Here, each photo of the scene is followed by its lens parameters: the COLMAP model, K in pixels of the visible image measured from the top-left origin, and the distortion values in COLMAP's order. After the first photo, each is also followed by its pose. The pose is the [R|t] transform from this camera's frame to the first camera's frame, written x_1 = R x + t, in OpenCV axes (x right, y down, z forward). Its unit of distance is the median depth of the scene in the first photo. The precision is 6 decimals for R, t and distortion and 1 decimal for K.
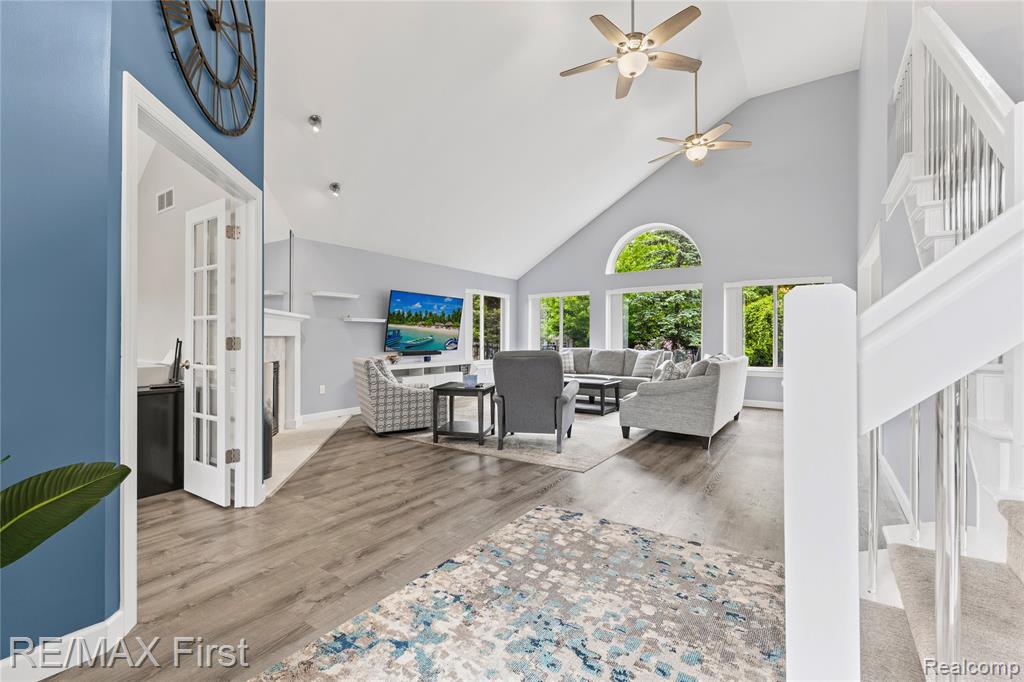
lens RADIAL K [[444.5, 0, 513.0], [0, 444.5, 339.1], [0, 0, 1]] dist [0.009566, -0.000878]
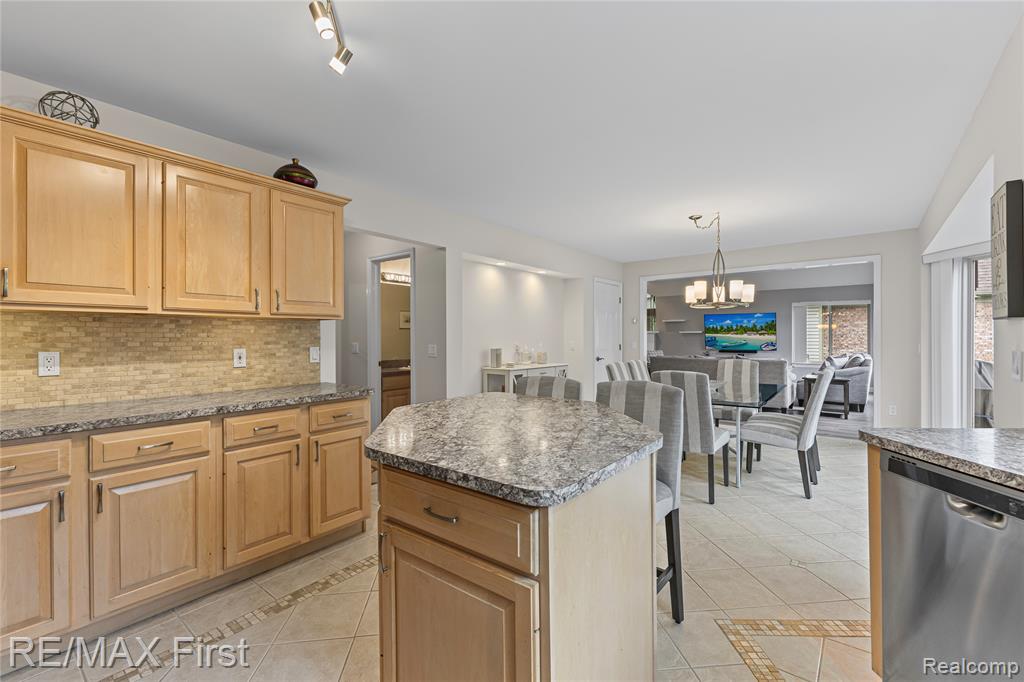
lens RADIAL K [[444.5, 0, 510.9], [0, 444.5, 338.4], [0, 0, 1]] dist [0.009566, -0.000878]
pose [[-0.078271, 0.001691, -0.996931, 1.427708], [0.003575, 0.999993, 0.001415, -0.020524], [0.996926, -0.003453, -0.078277, 0.342367]]
